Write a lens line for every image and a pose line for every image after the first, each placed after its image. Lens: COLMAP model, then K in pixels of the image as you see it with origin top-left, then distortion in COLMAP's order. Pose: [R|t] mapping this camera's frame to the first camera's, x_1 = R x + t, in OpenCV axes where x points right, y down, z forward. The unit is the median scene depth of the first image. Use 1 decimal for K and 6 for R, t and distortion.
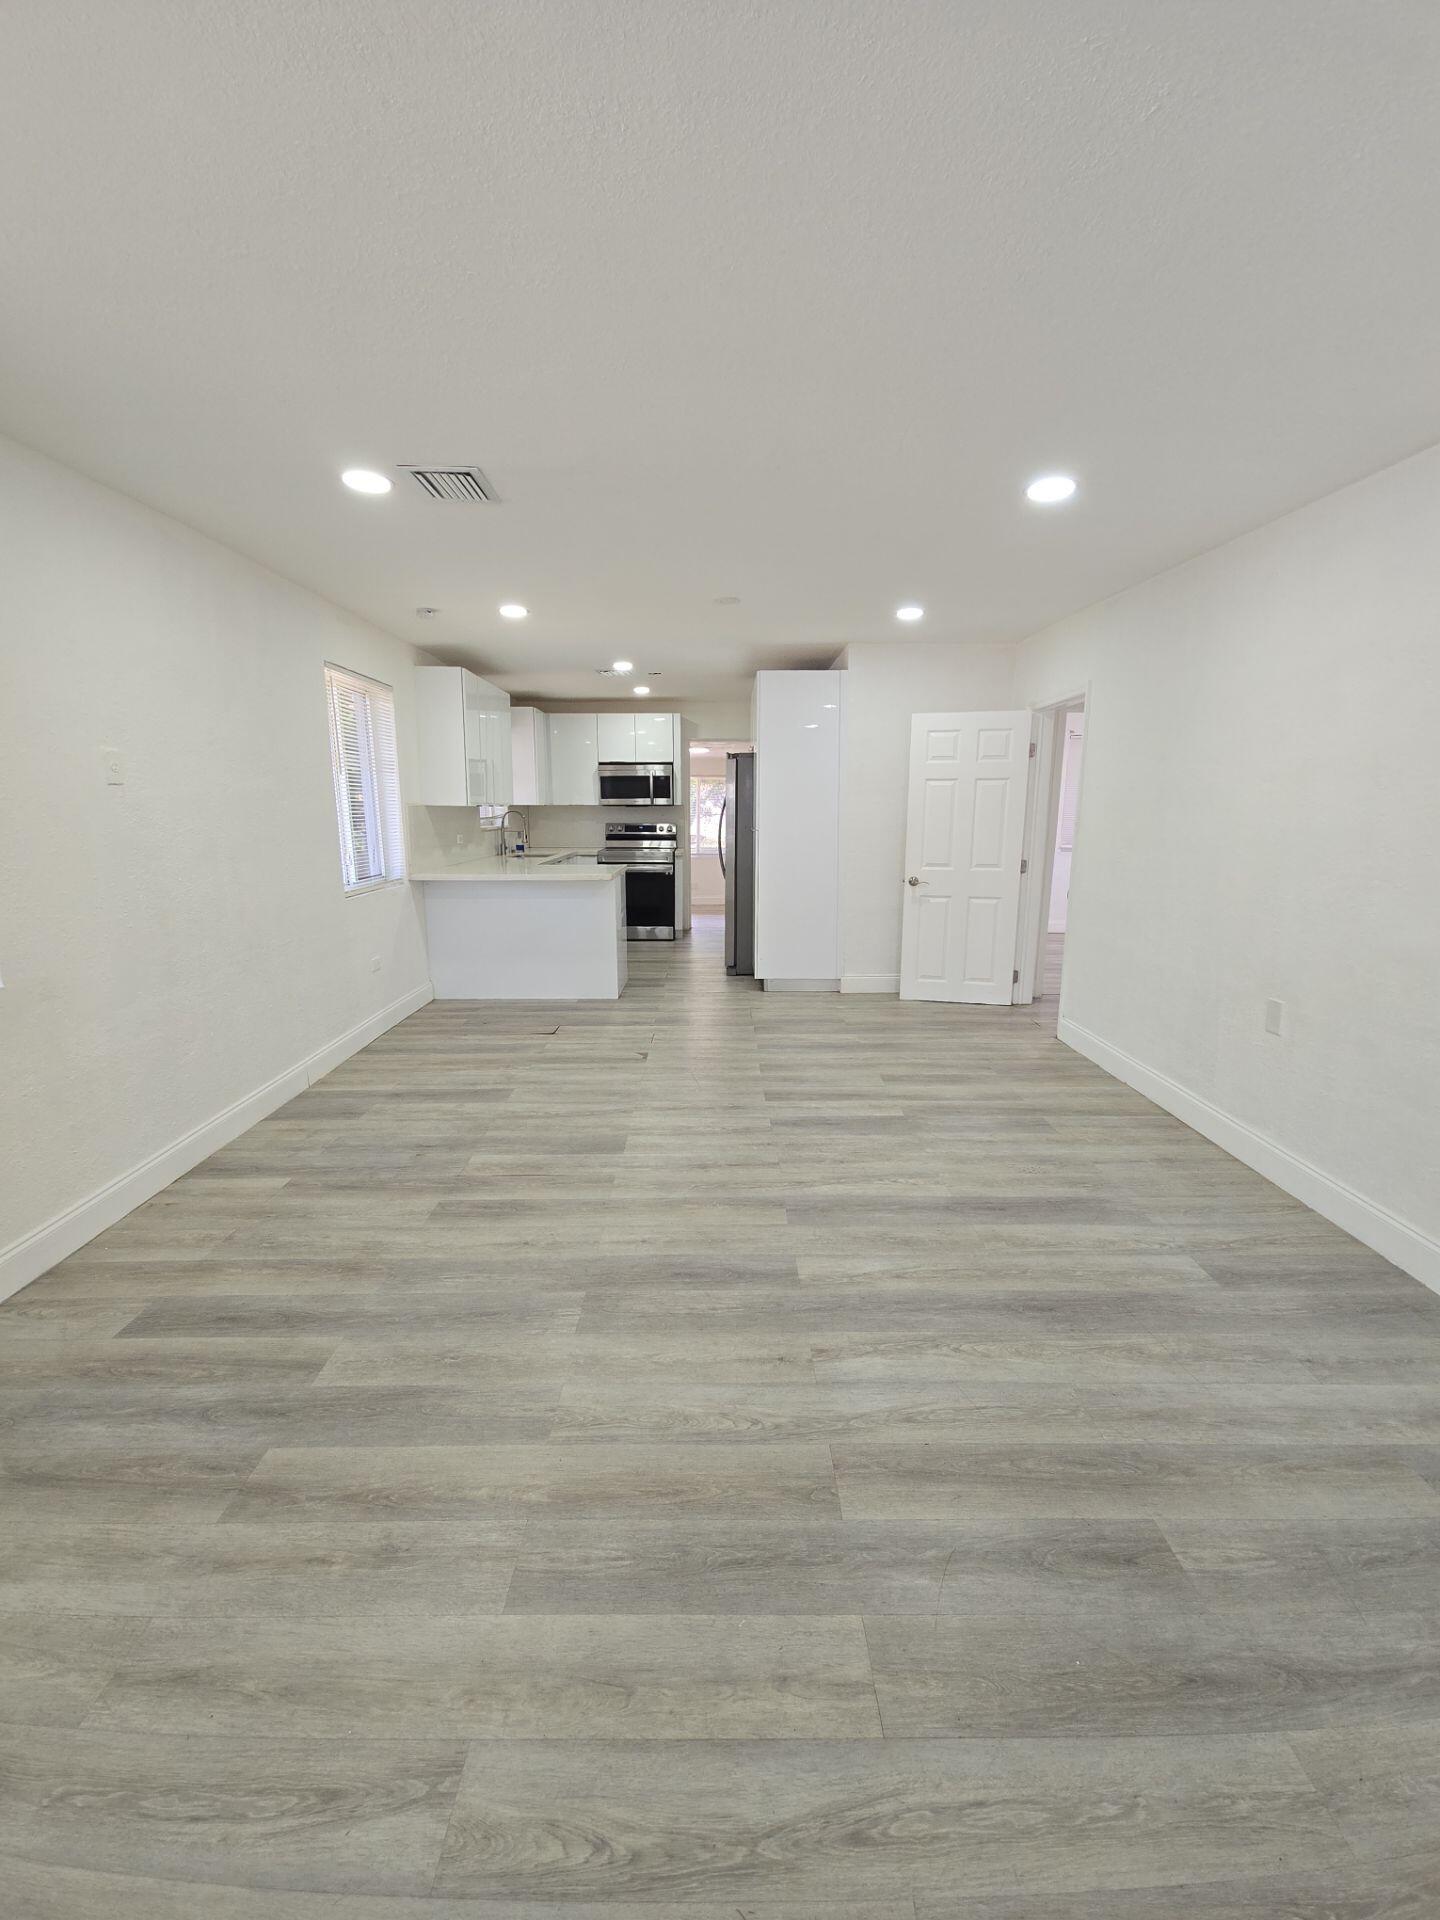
lens RADIAL K [[781.1, 0, 719.3], [0, 781.1, 960.3], [0, 0, 1]] dist [0.000972, -0.001101]
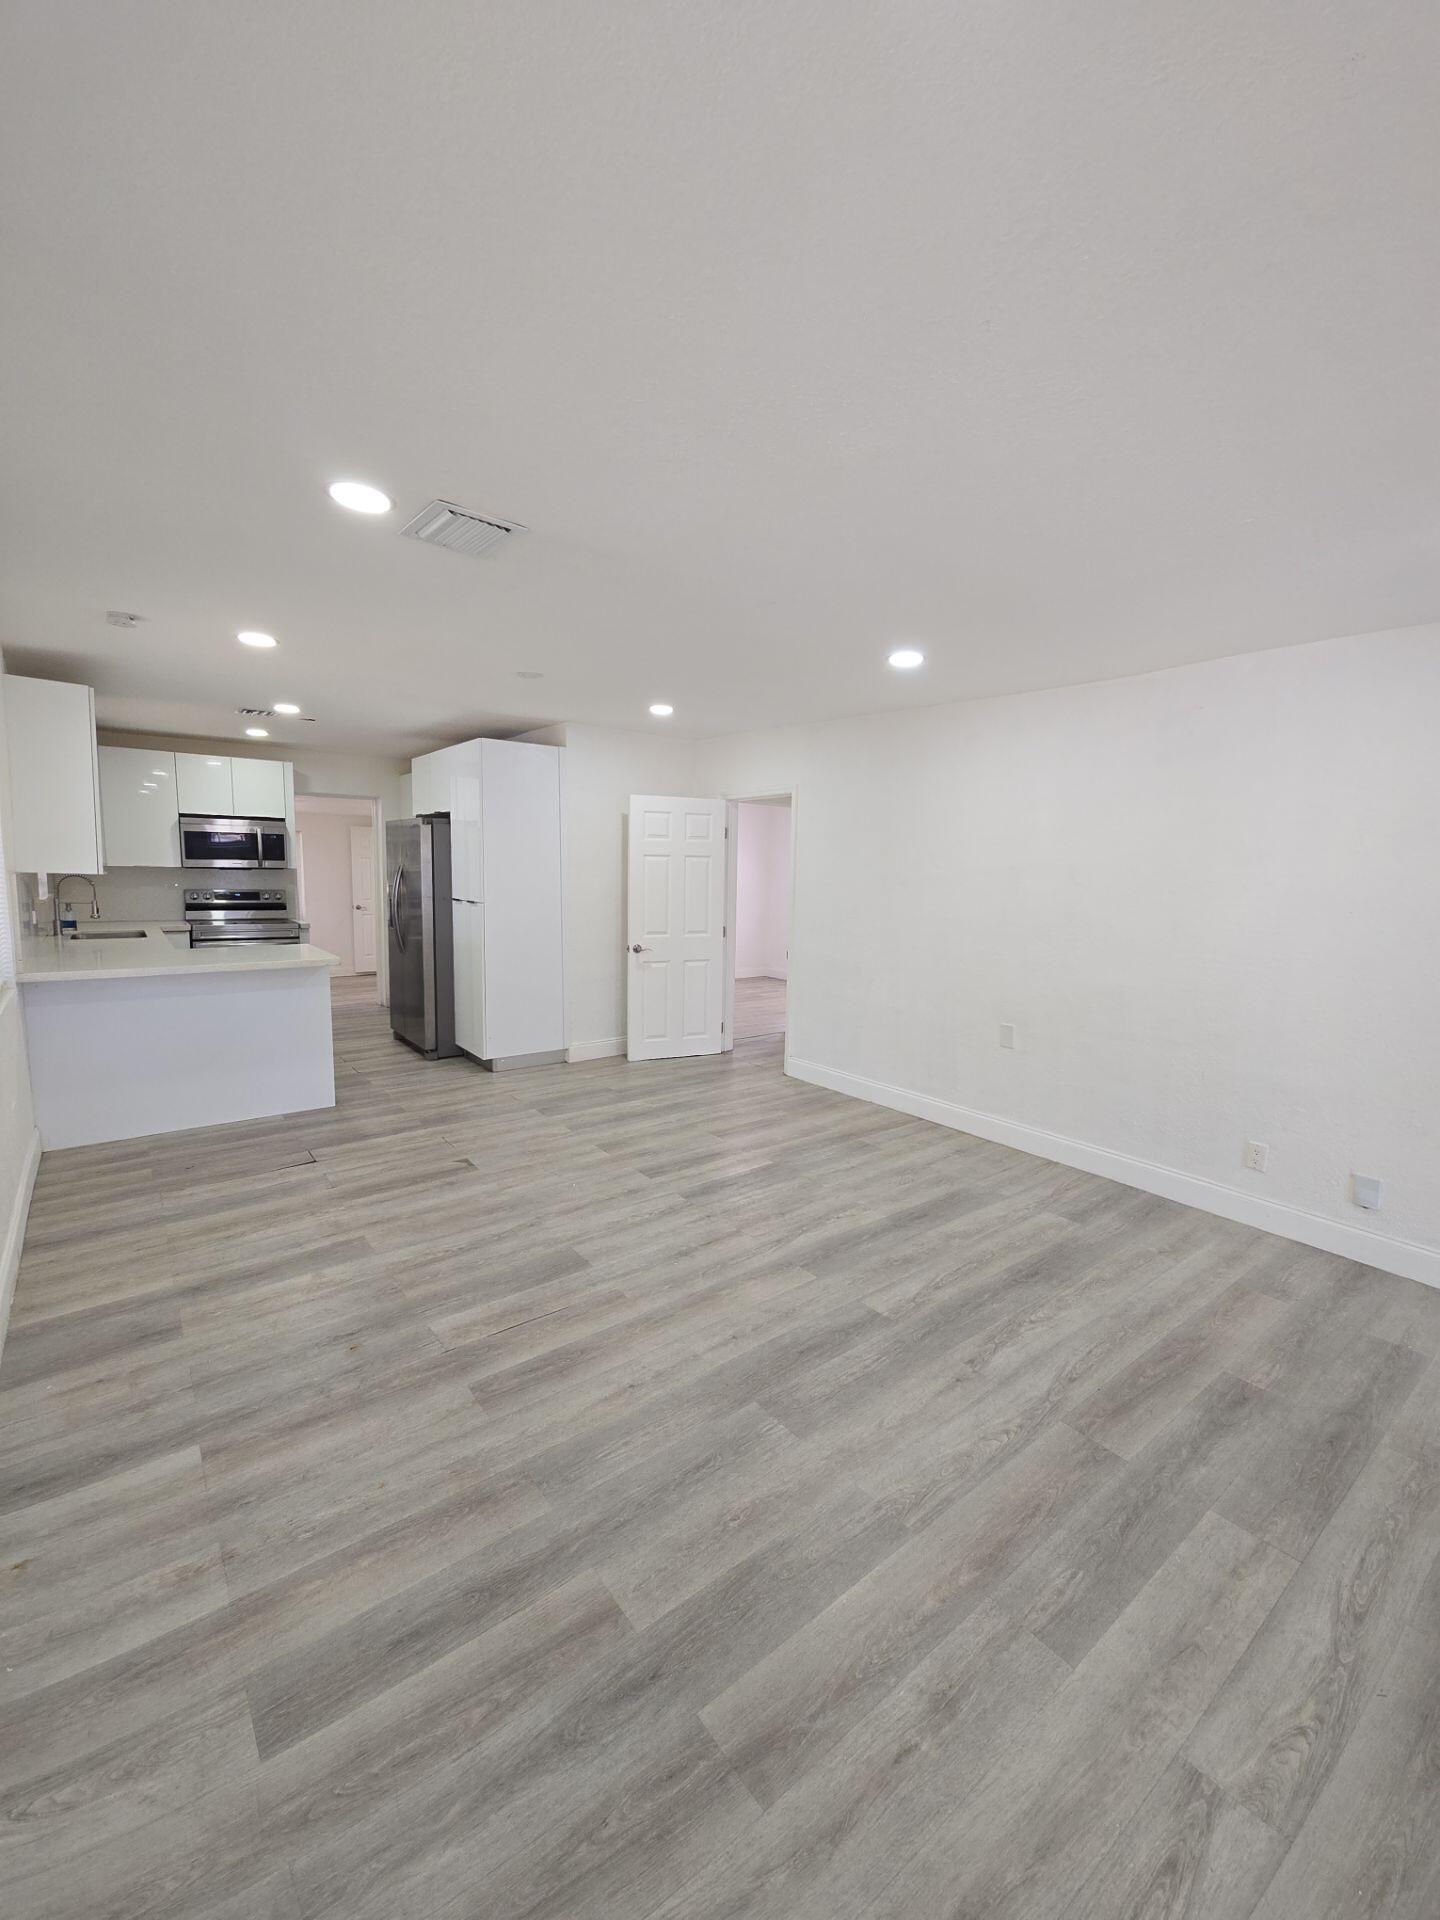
lens RADIAL K [[780.5, 0, 718.3], [0, 780.5, 958.9], [0, 0, 1]] dist [0.007288, -0.006690]
pose [[0.791342, -0.055245, 0.608872, -0.593984], [0.098092, 0.994480, -0.037255, -0.068849], [-0.603453, 0.089207, 0.792393, 0.164997]]
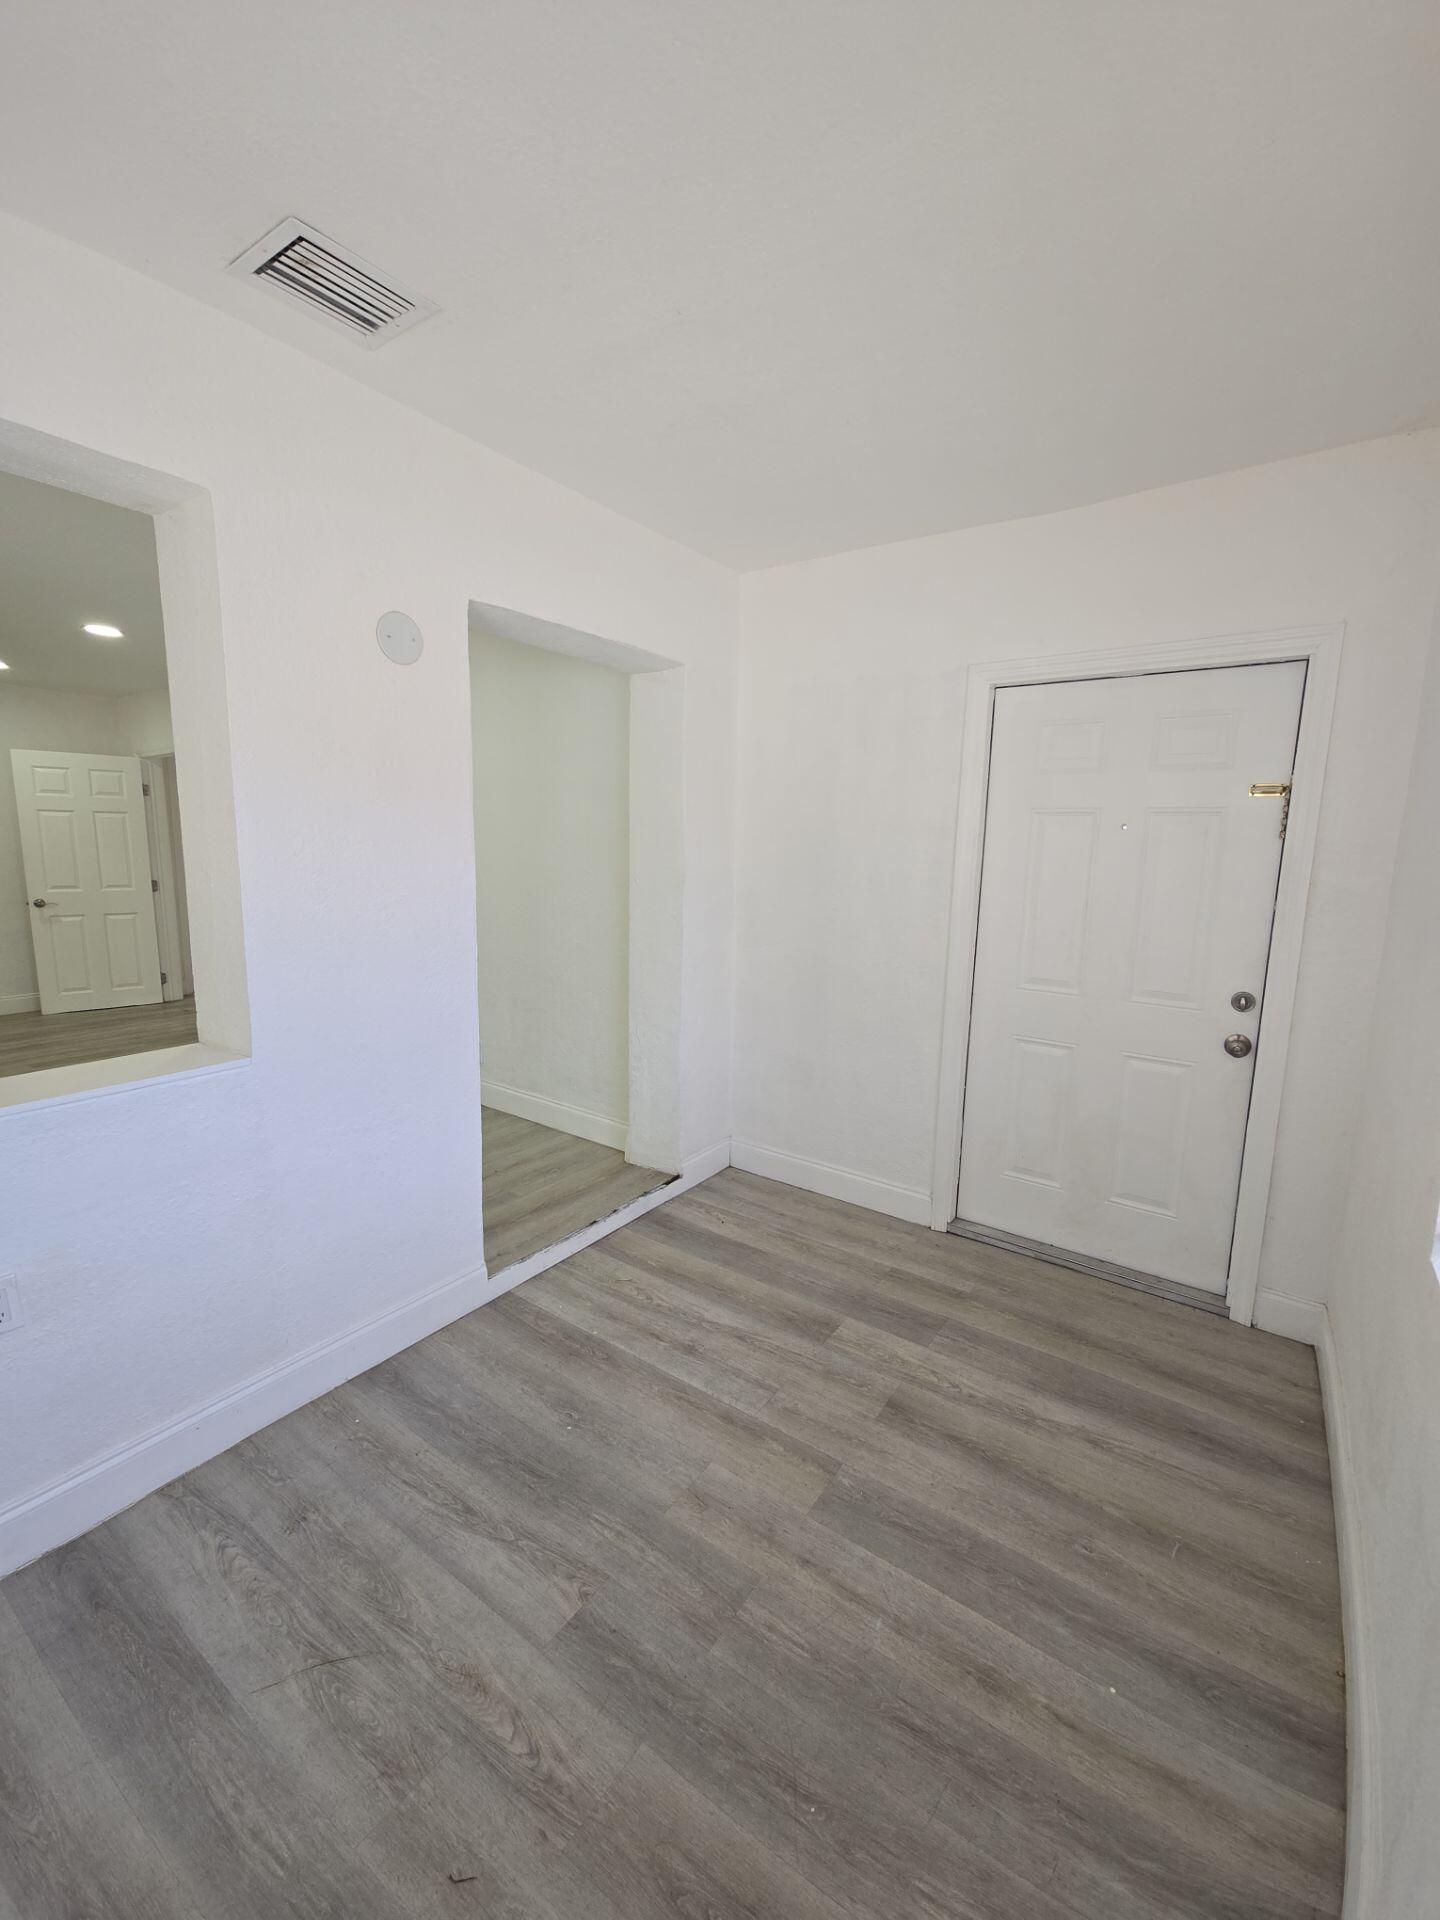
lens RADIAL K [[781.1, 0, 719.3], [0, 781.1, 960.3], [0, 0, 1]] dist [0.000972, -0.001101]
pose [[0.579678, -0.109892, 0.807402, -0.163439], [0.140185, 0.989540, 0.034035, 0.135232], [-0.802697, 0.093456, 0.589020, -0.717770]]
